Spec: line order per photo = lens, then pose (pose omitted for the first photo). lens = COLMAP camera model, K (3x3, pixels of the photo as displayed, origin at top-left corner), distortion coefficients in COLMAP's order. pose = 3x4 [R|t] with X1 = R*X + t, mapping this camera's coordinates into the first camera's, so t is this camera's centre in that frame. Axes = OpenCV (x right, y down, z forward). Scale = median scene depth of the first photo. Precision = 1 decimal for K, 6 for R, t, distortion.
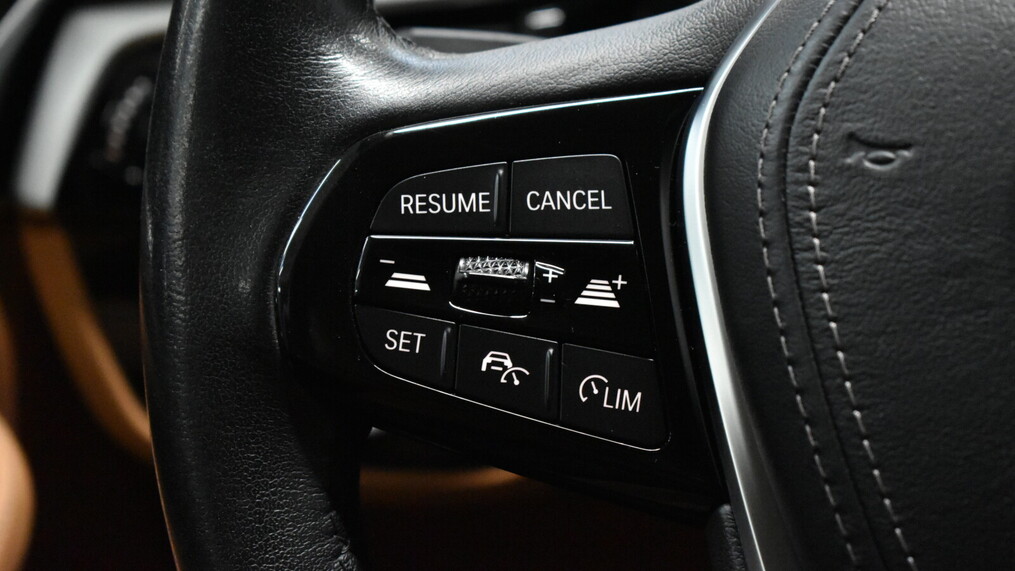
lens RADIAL K [[2348.9, 0, 509.0], [0, 2348.9, 284.7], [0, 0, 1]] dist [0.023212, 0.000000]
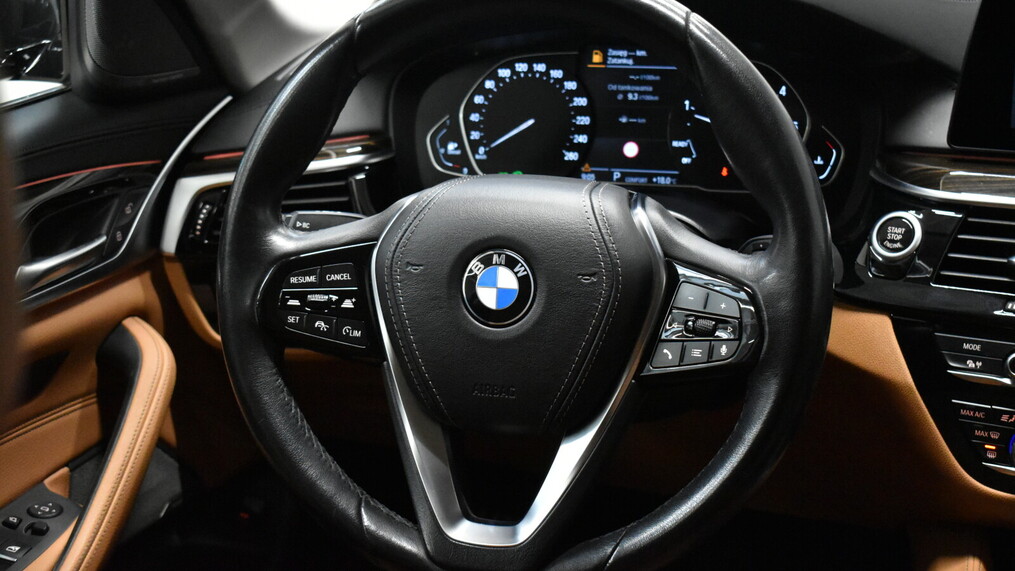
lens RADIAL K [[1786.5, 0, 506.4], [0, 1786.5, 281.6], [0, 0, 1]] dist [-0.031811, 0.000000]
pose [[0.998806, -0.043133, 0.022923, 0.216121], [0.041608, 0.997126, 0.063319, -0.189090], [-0.025588, -0.062289, 0.997730, -1.683758]]
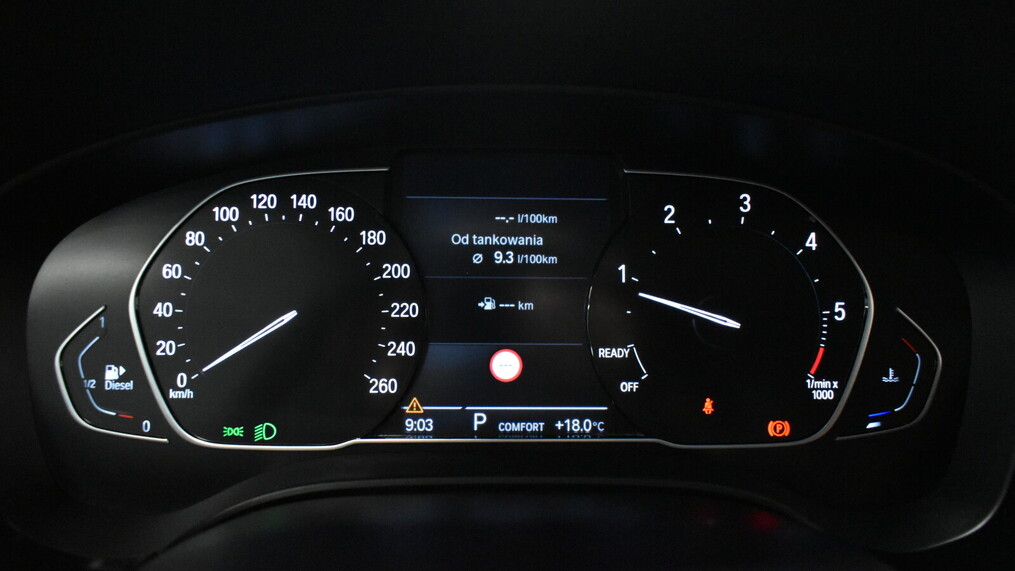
lens RADIAL K [[783.2, 0, 501.4], [0, 783.2, 276.7], [0, 0, 1]] dist [-0.017304, 0.010630]
pose [[0.928532, -0.080482, 0.362423, 0.276907], [0.070343, 0.996675, 0.041108, -0.324010], [-0.364527, -0.012676, 0.931107, 0.967114]]
